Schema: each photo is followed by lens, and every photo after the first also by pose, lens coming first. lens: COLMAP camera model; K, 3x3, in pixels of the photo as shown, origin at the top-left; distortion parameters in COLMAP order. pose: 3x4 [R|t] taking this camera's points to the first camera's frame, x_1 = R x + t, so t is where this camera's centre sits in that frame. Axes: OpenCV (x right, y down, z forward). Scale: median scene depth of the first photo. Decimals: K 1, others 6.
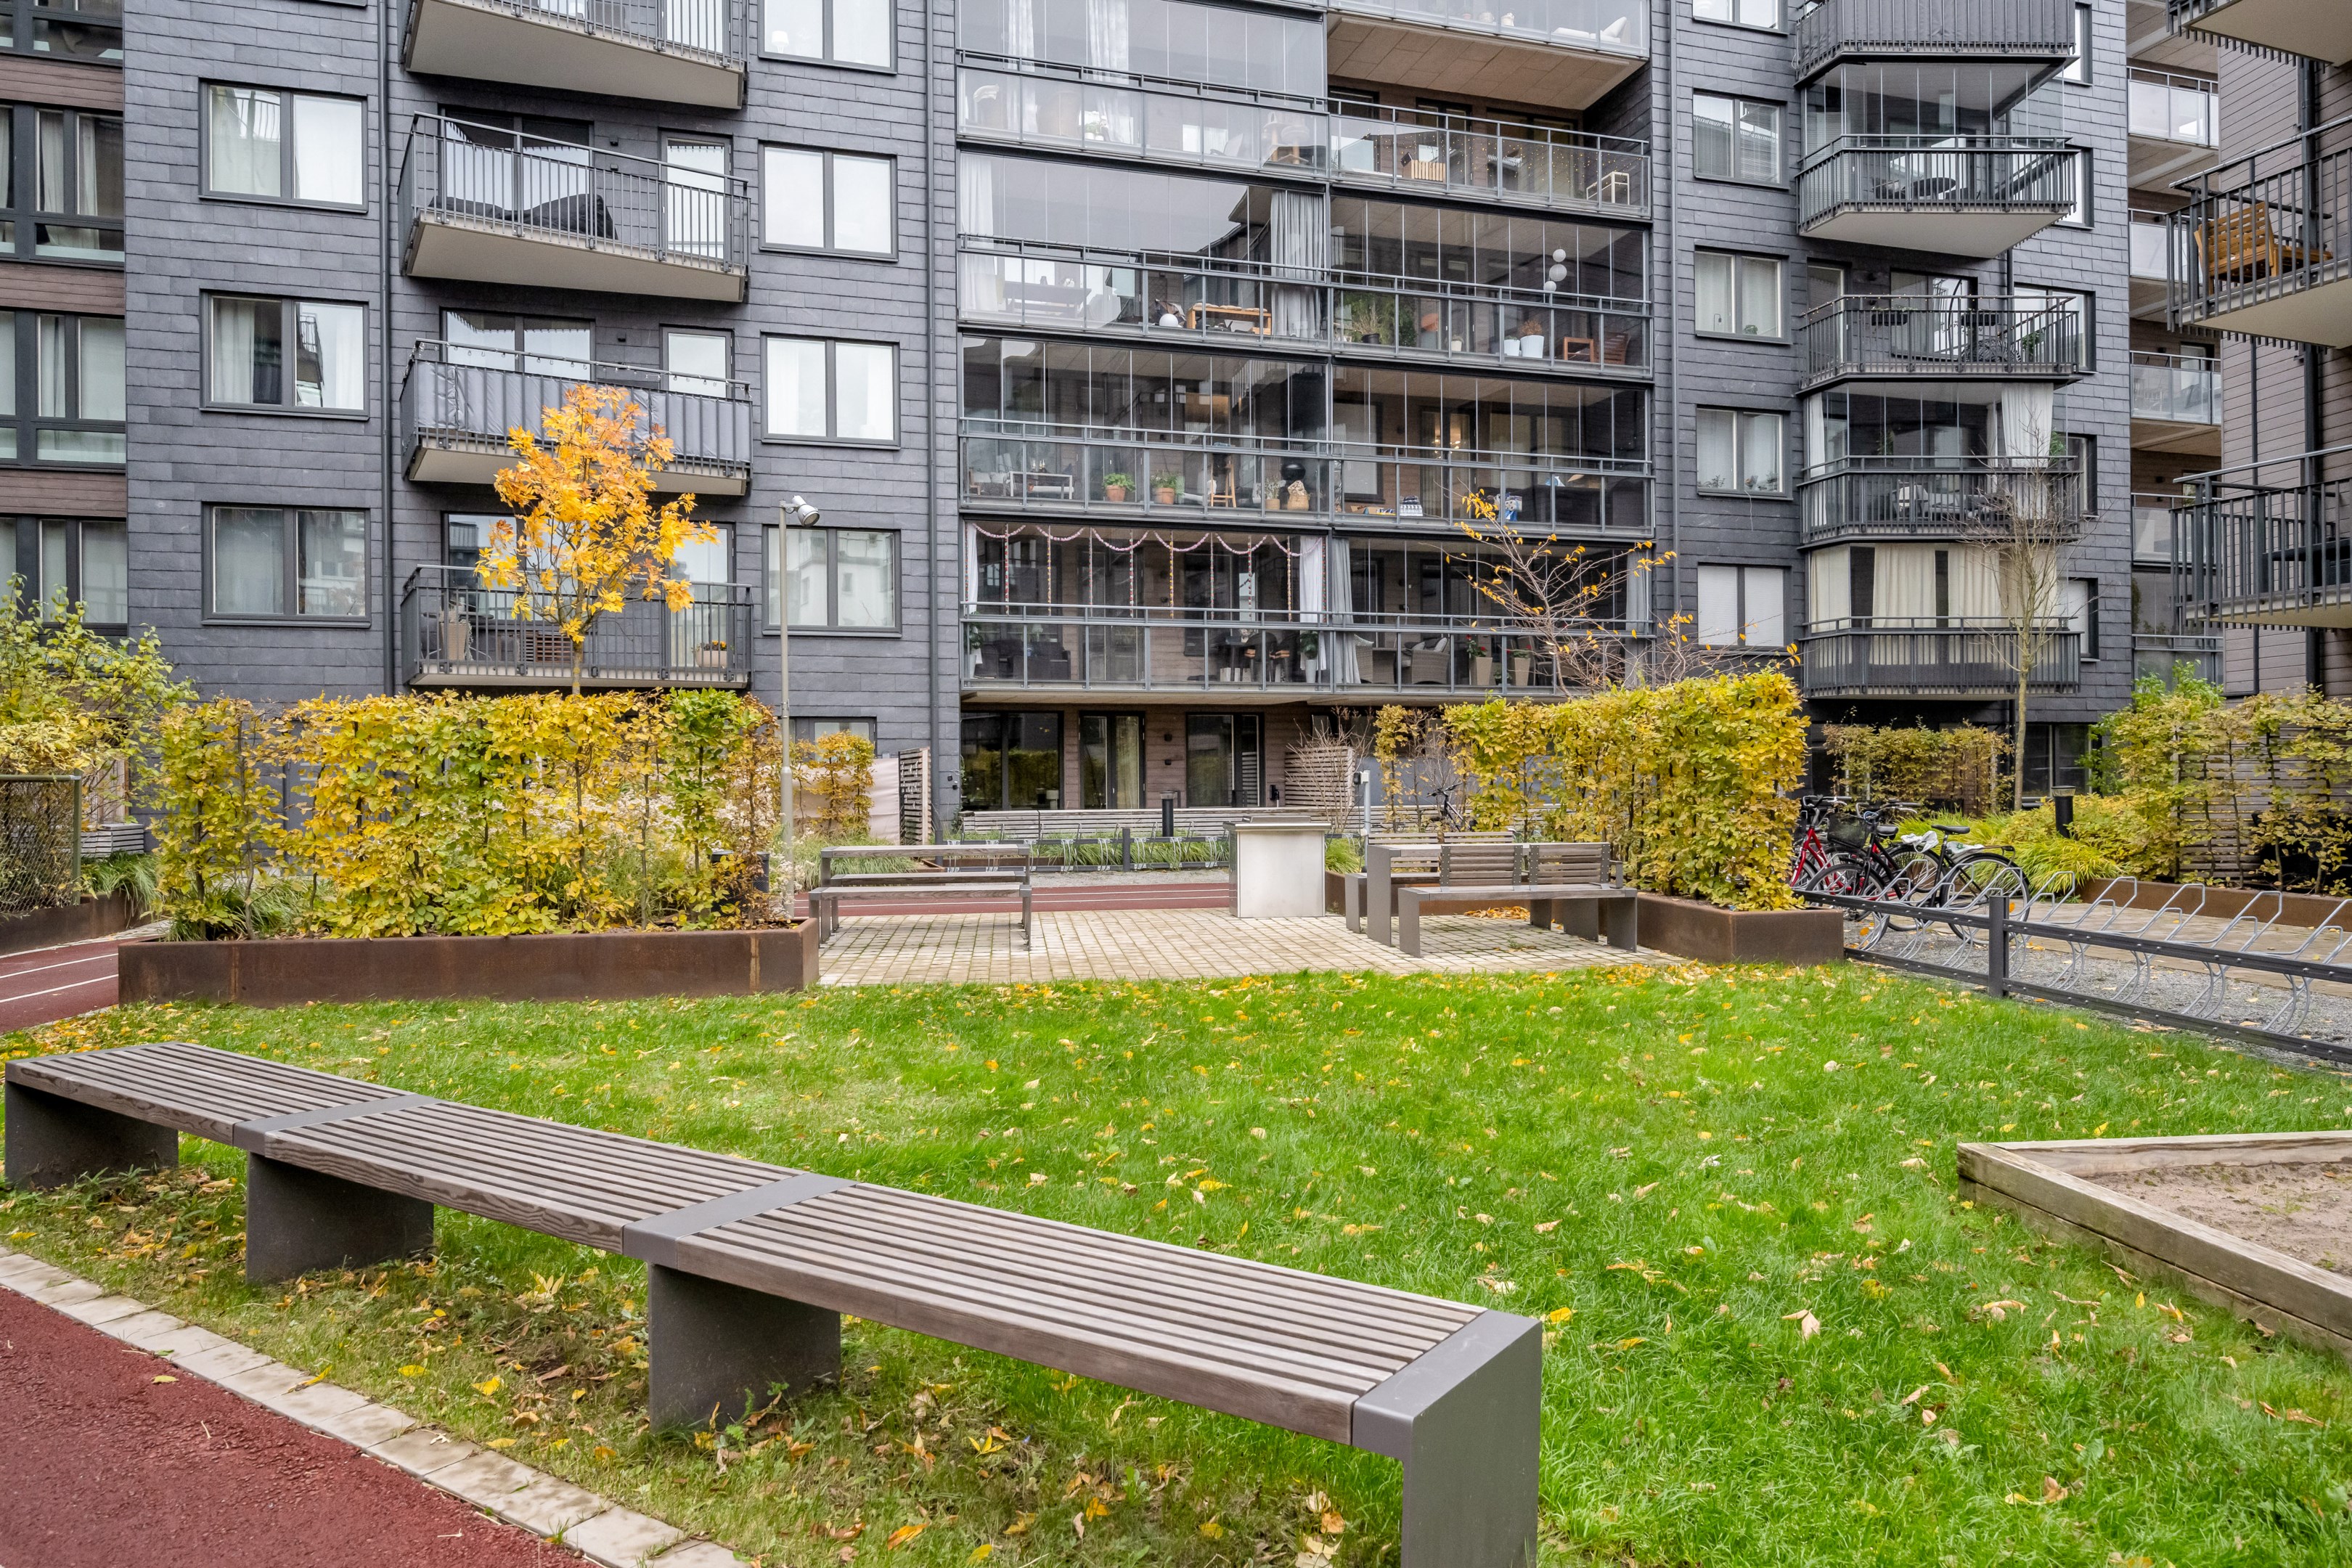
lens RADIAL K [[1500.0, 0, 1178.1], [0, 1500.0, 775.7], [0, 0, 1]] dist [-0.004166, -0.000115]
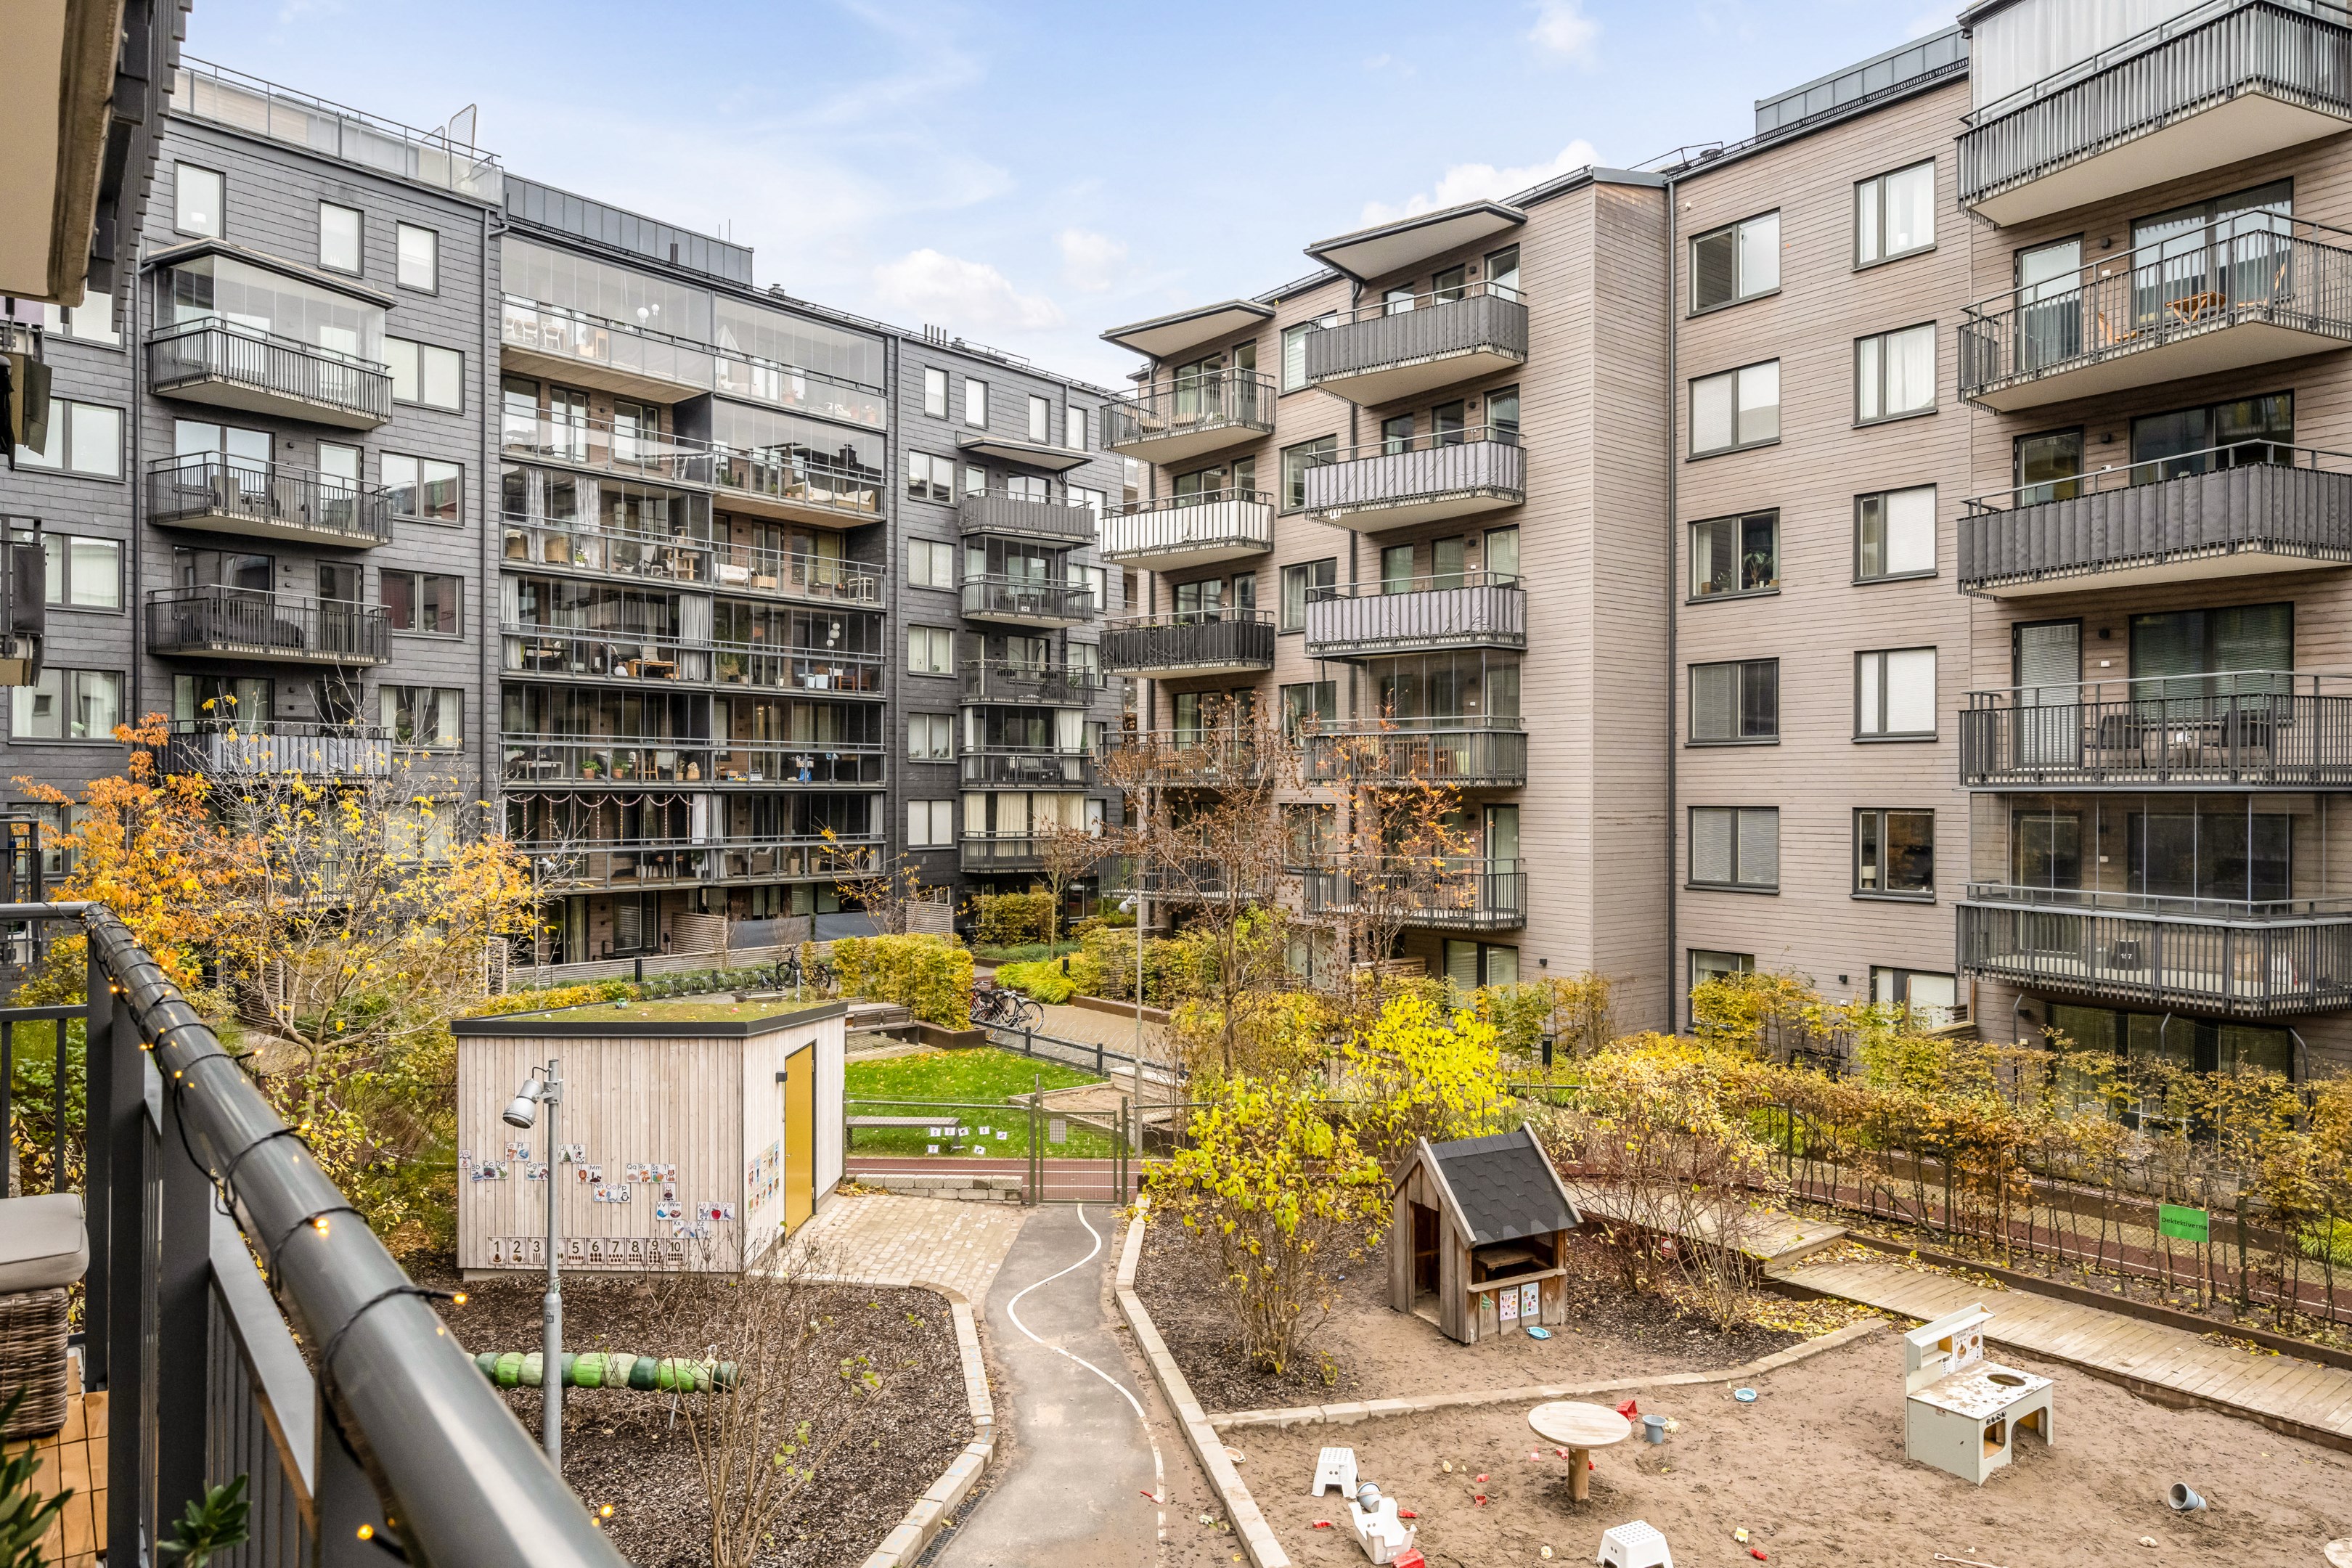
lens RADIAL K [[1500.0, 0, 1178.1], [0, 1500.0, 775.7], [0, 0, 1]] dist [-0.004166, -0.000115]
pose [[0.850382, 0.014848, 0.525957, -0.327701], [-0.007876, 0.999849, -0.015492, -0.146780], [-0.526107, 0.009032, 0.850370, -0.708664]]
